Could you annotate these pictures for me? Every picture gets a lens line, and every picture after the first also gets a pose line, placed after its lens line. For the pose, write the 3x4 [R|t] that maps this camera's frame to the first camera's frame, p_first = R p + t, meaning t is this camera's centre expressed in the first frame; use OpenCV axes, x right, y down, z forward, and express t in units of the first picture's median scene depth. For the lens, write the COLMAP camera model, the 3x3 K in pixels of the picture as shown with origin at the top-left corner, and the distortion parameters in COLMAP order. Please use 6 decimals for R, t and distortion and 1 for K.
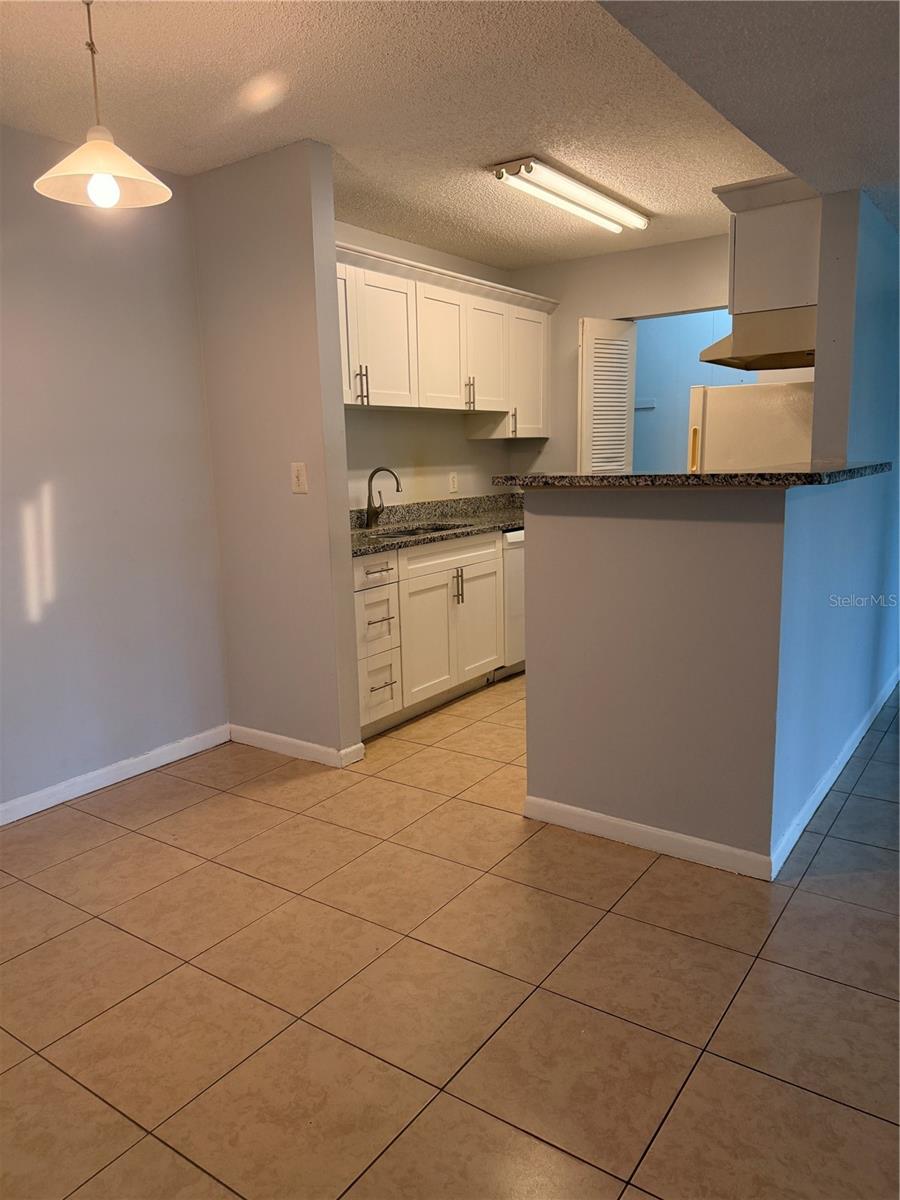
lens RADIAL K [[854.8, 0, 423.8], [0, 854.8, 590.9], [0, 0, 1]] dist [0.035842, -0.035662]
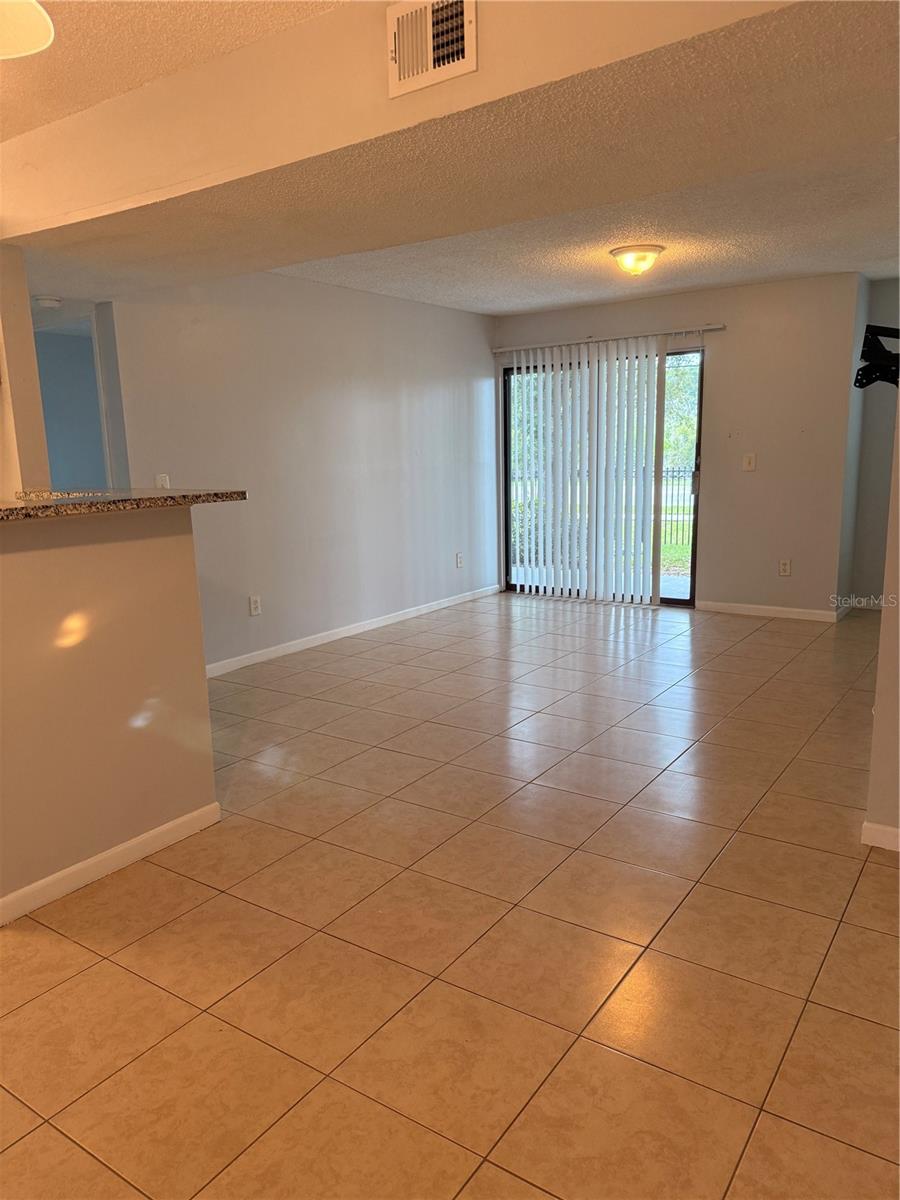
lens RADIAL K [[854.8, 0, 456.5], [0, 854.8, 588.8], [0, 0, 1]] dist [0.035842, -0.035662]
pose [[-0.036974, -0.123901, 0.991605, -0.803759], [0.204987, 0.970243, 0.128875, -0.079158], [-0.978066, 0.208031, -0.010476, 0.617768]]
